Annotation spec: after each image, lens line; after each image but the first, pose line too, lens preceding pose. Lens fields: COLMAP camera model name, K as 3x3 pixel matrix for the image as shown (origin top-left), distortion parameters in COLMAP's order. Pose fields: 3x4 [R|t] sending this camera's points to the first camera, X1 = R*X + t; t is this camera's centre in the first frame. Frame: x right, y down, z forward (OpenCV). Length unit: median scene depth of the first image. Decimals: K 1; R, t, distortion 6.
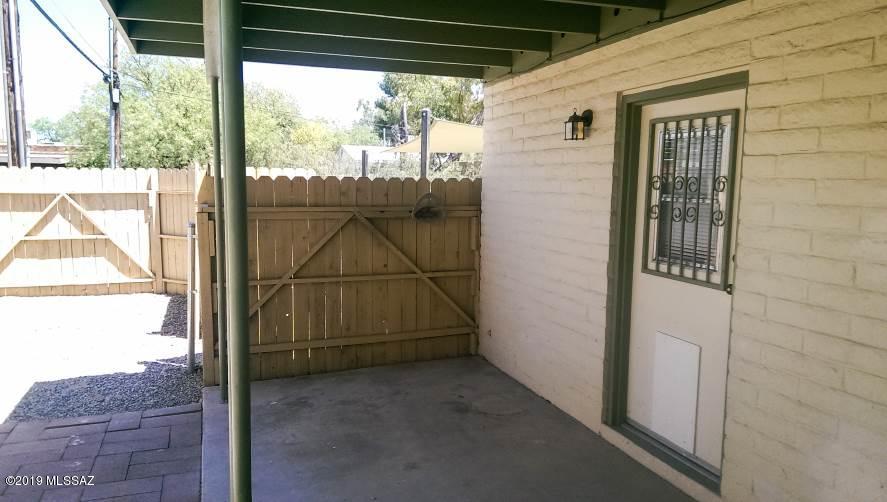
lens RADIAL K [[617.6, 0, 442.6], [0, 617.6, 248.8], [0, 0, 1]] dist [-0.002488, -0.027578]
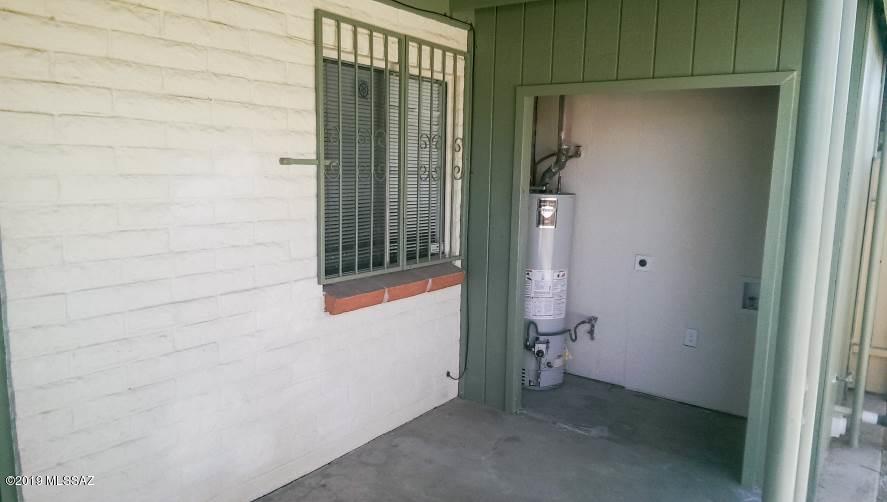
lens RADIAL K [[617.6, 0, 432.6], [0, 617.6, 277.1], [0, 0, 1]] dist [-0.002488, -0.027578]
pose [[-0.544695, -0.149386, 0.825222, -0.437171], [0.084508, 0.969221, 0.231235, -0.098493], [-0.834365, 0.195690, -0.515306, 1.128190]]
